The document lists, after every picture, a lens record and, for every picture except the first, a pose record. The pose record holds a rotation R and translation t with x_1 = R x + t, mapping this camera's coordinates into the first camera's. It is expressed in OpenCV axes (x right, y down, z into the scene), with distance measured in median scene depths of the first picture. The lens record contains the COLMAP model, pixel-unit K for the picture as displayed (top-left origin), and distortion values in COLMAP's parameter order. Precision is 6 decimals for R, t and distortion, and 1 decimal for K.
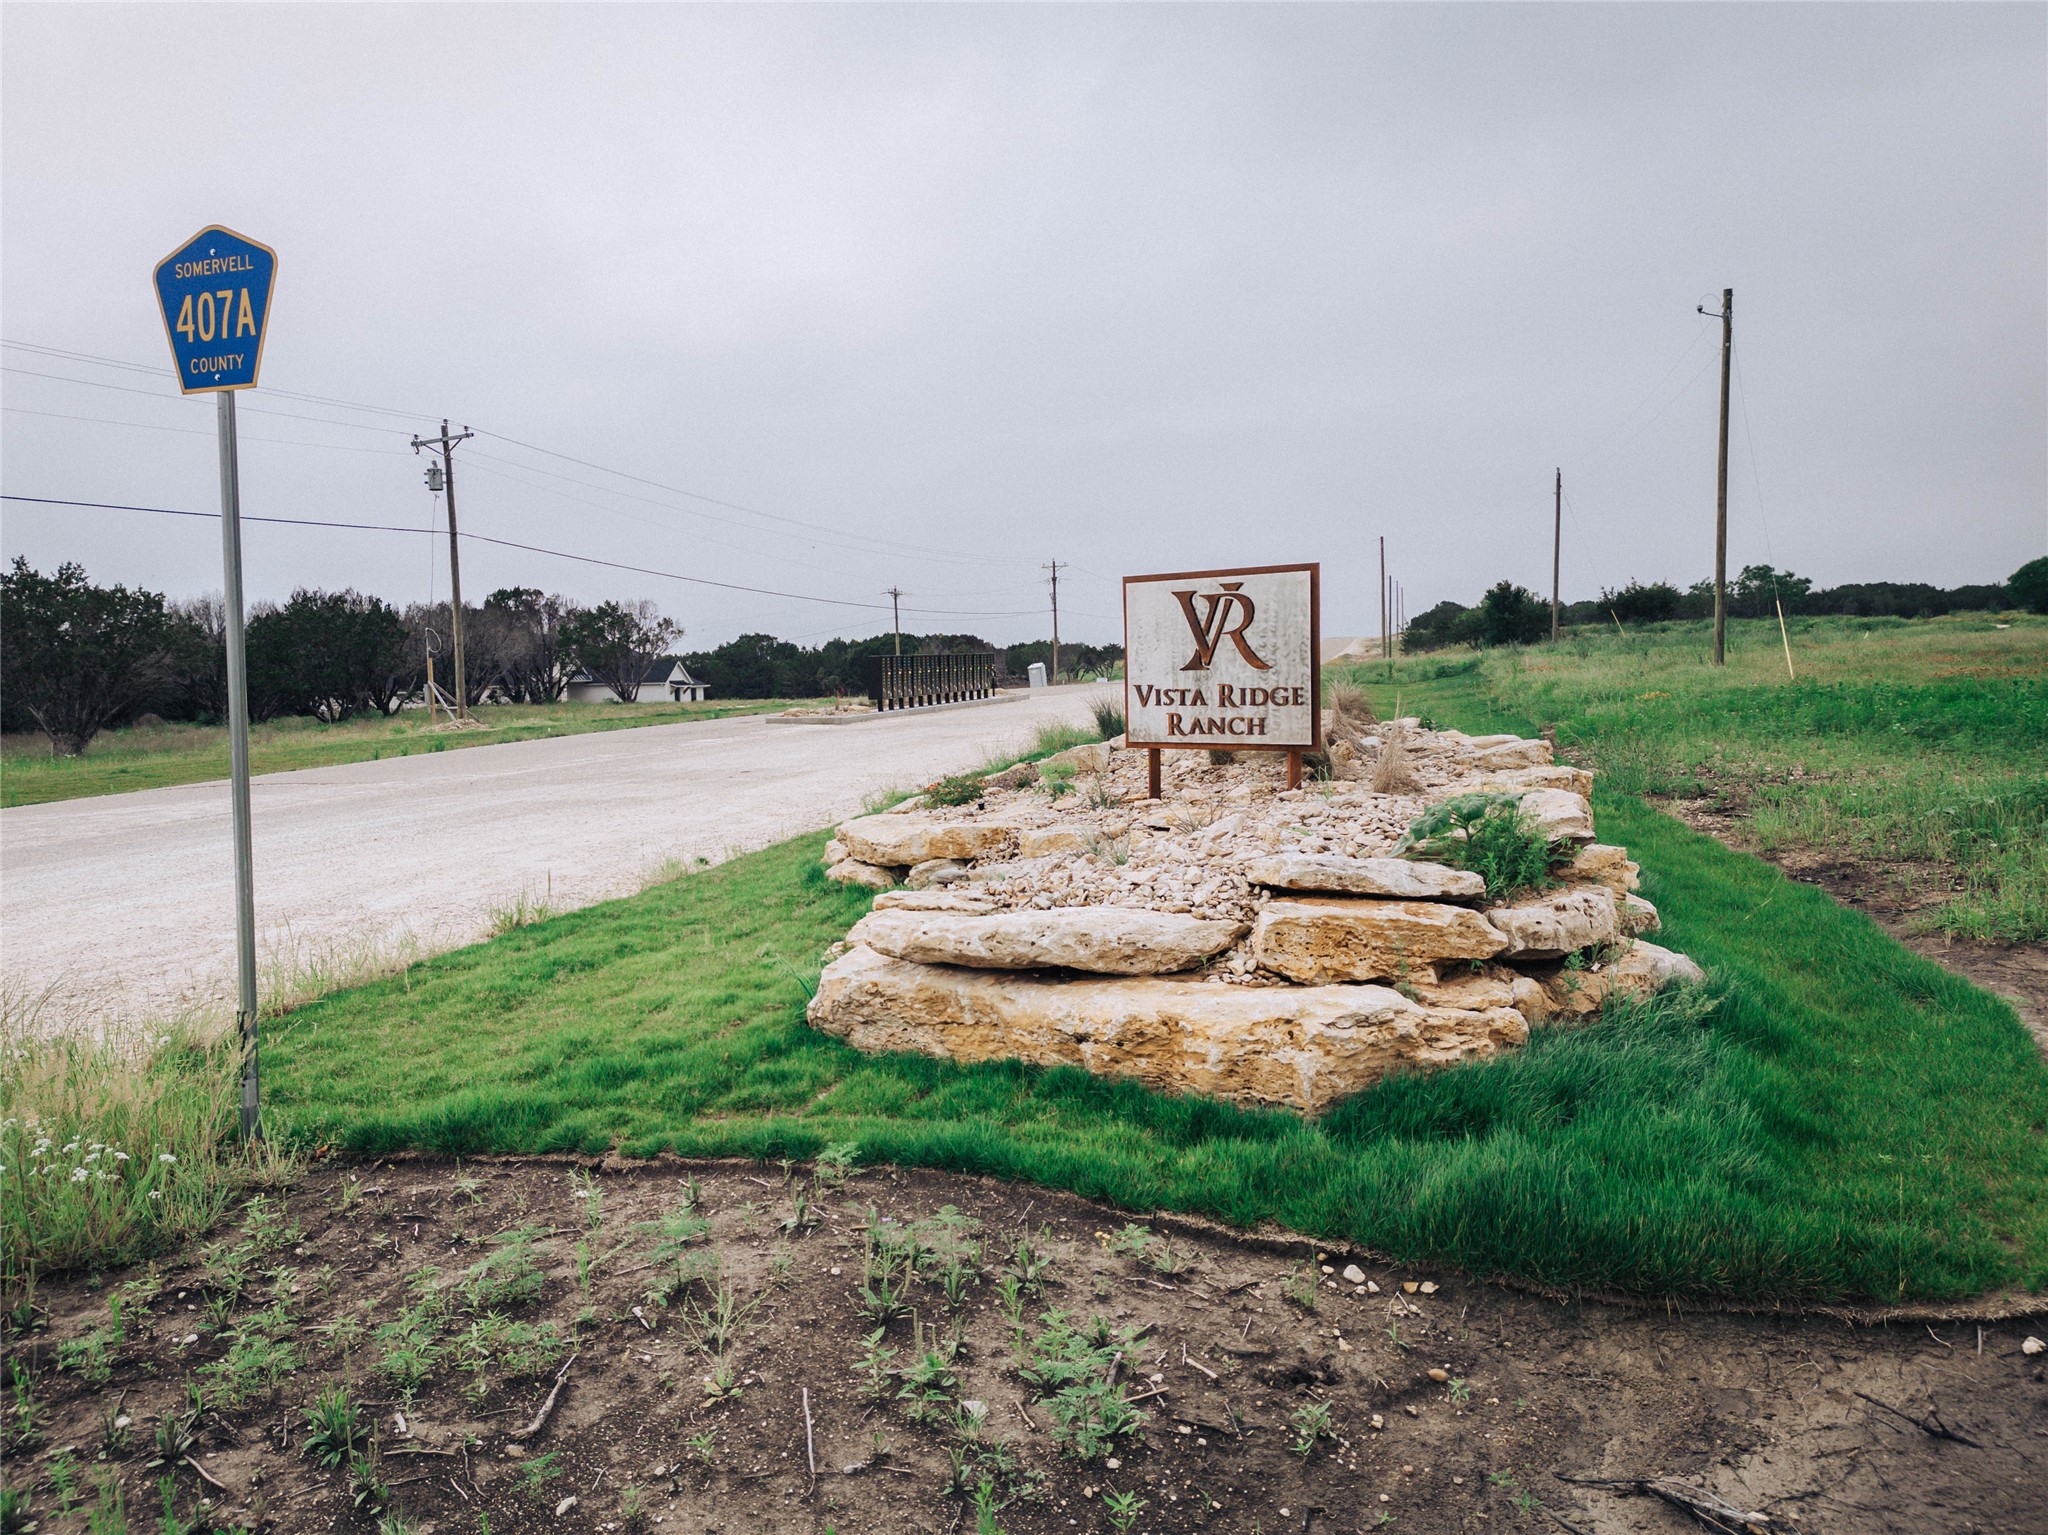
lens RADIAL K [[1476.1, 0, 1012.2], [0, 1476.1, 771.6], [0, 0, 1]] dist [0.067606, -0.061765]
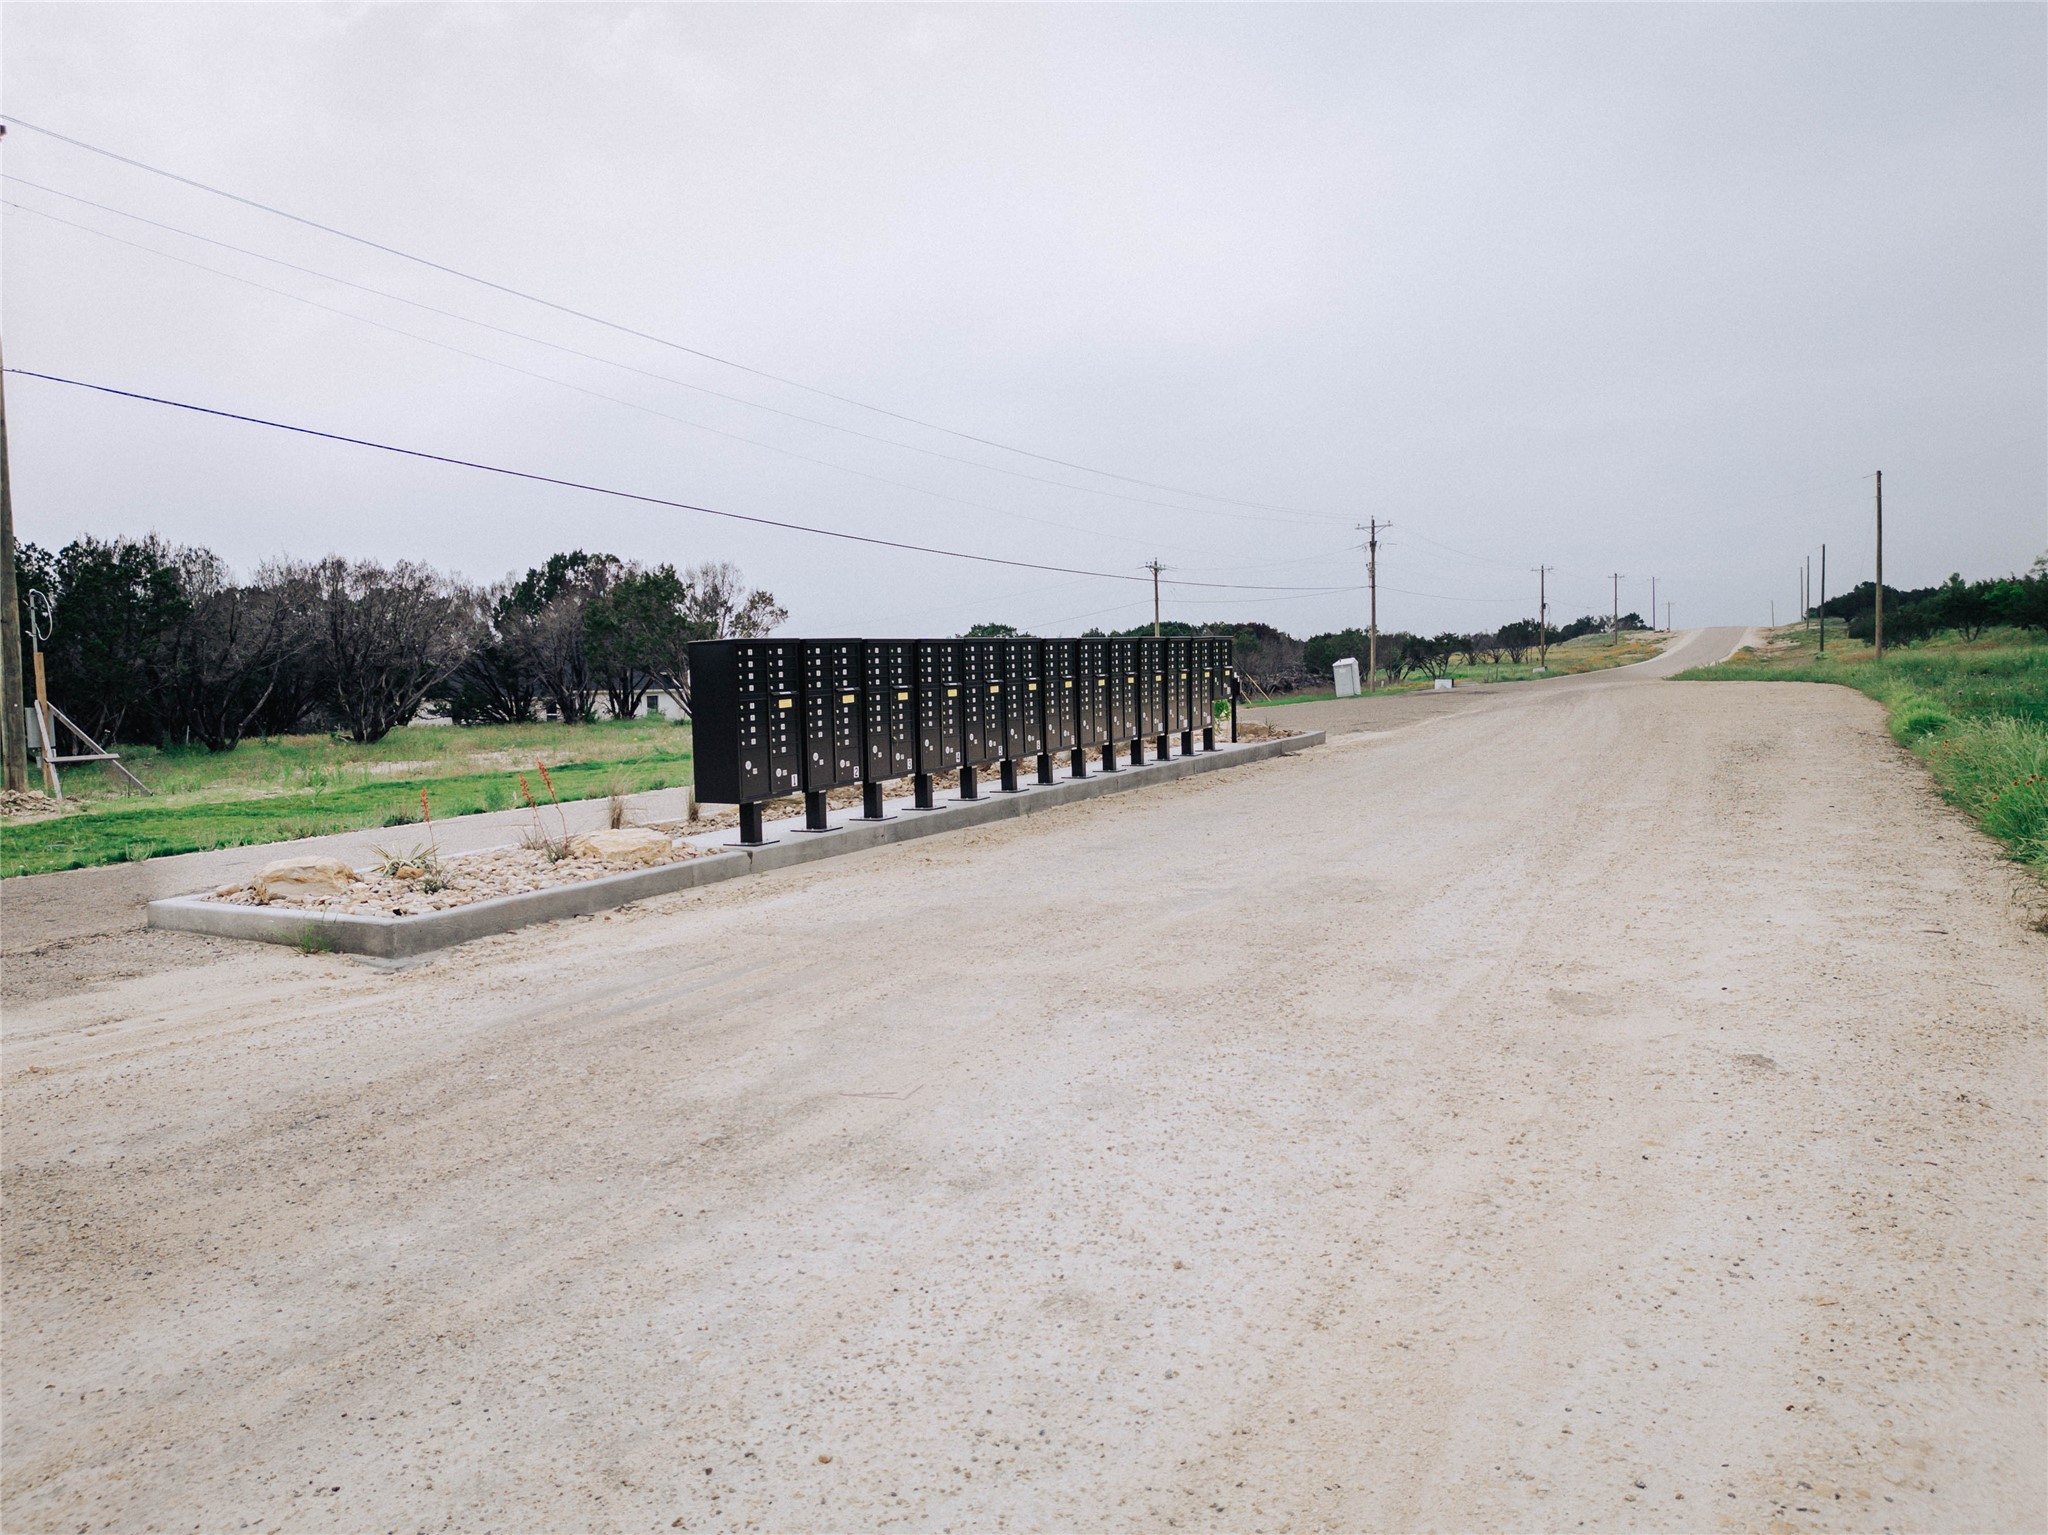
lens RADIAL K [[1476.1, 0, 1012.2], [0, 1476.1, 771.6], [0, 0, 1]] dist [0.067606, -0.061765]
pose [[0.979098, 0.014681, -0.202858, 0.003830], [-0.014042, 0.999891, 0.004589, -0.016764], [0.202903, -0.001644, 0.979197, 0.222773]]
